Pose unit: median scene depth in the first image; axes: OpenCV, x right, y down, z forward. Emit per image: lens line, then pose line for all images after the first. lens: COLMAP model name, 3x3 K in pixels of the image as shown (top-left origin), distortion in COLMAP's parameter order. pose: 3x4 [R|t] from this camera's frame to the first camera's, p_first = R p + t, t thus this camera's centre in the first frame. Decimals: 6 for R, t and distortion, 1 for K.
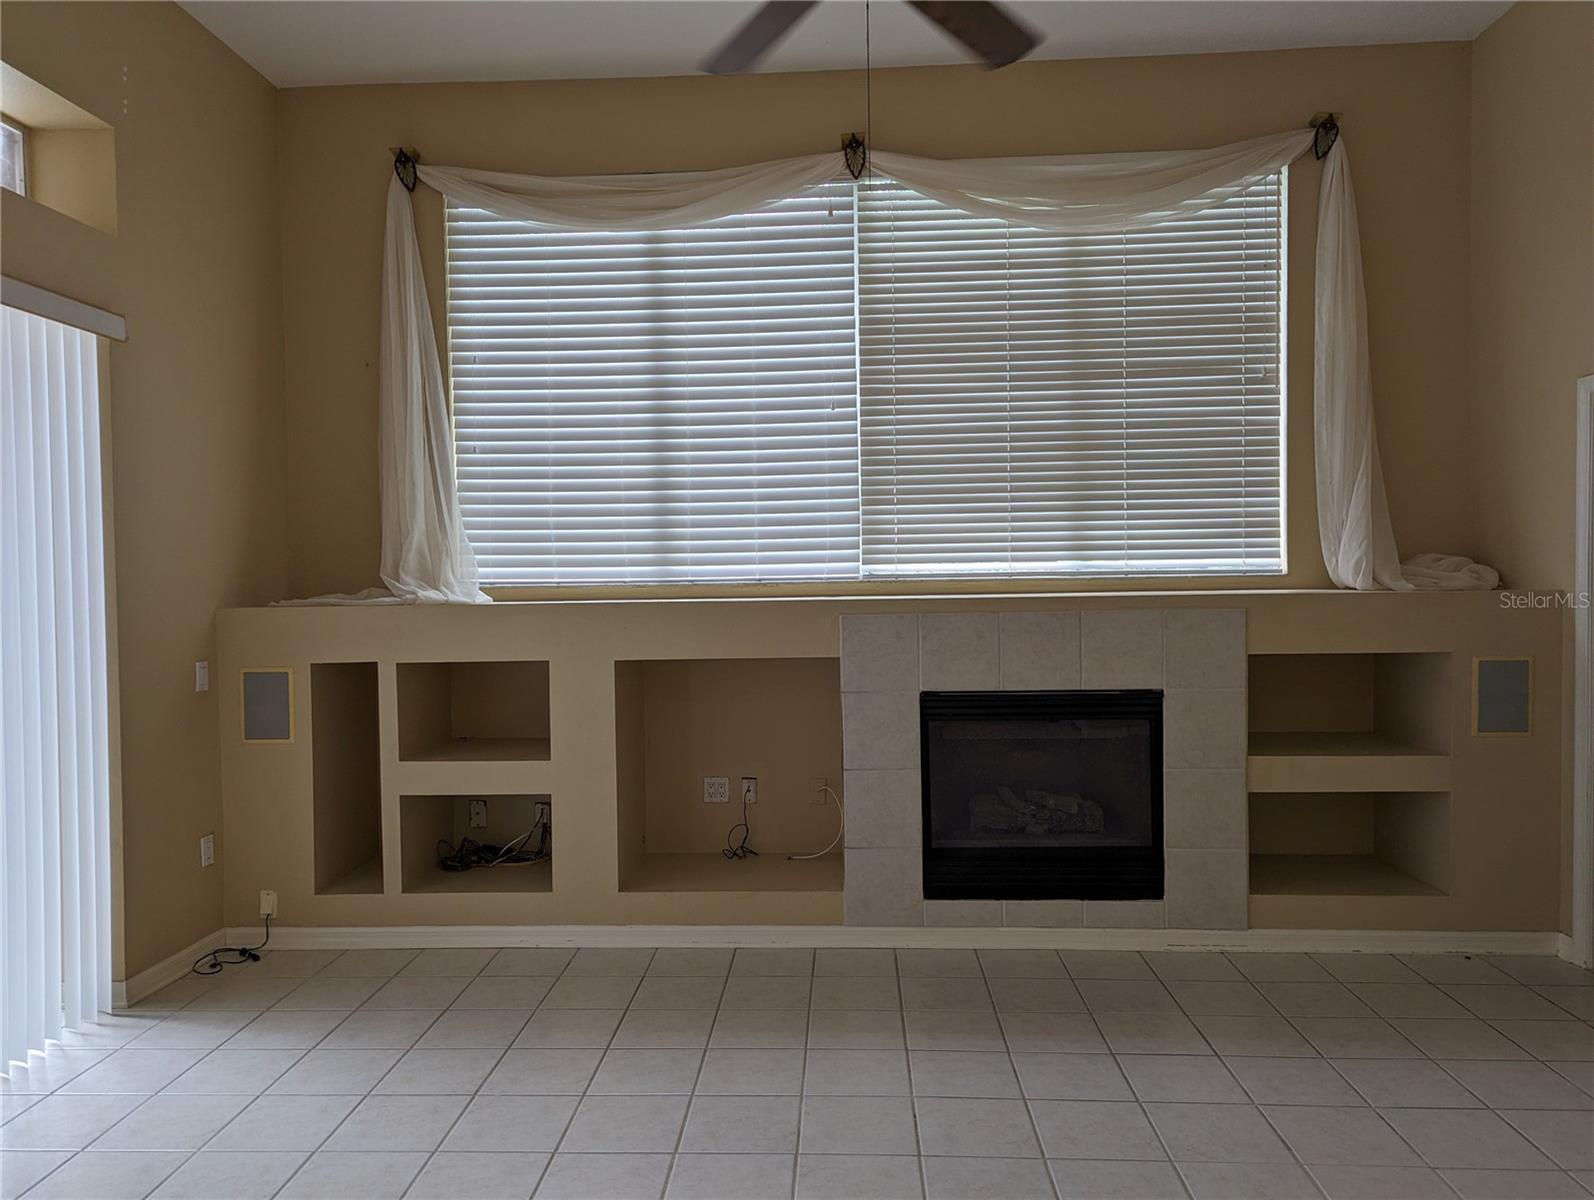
lens RADIAL K [[1123.6, 0, 791.0], [0, 1123.6, 602.9], [0, 0, 1]] dist [0.066723, -0.059596]
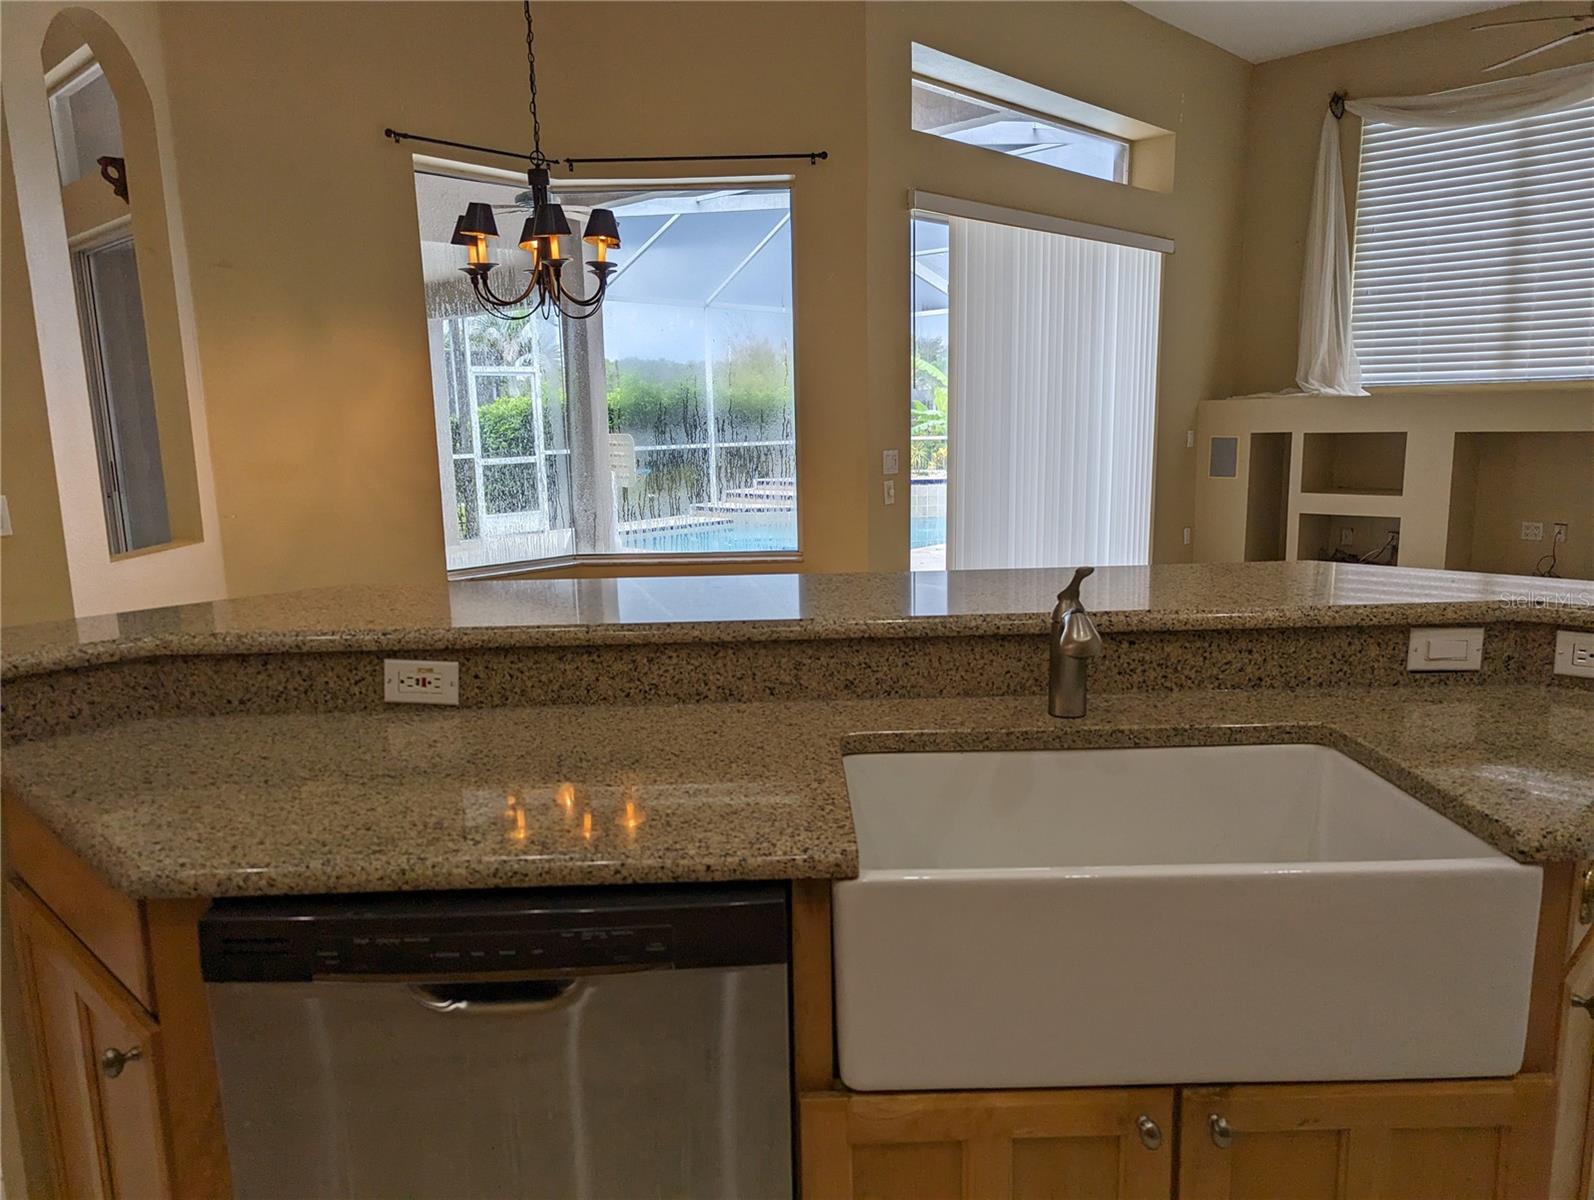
lens RADIAL K [[1123.6, 0, 791.0], [0, 1123.6, 602.9], [0, 0, 1]] dist [0.066723, -0.059596]
pose [[0.758422, 0.111043, -0.642235, 0.167201], [-0.008119, 0.986913, 0.161050, 0.034430], [0.651714, -0.116929, 0.749398, -0.718108]]
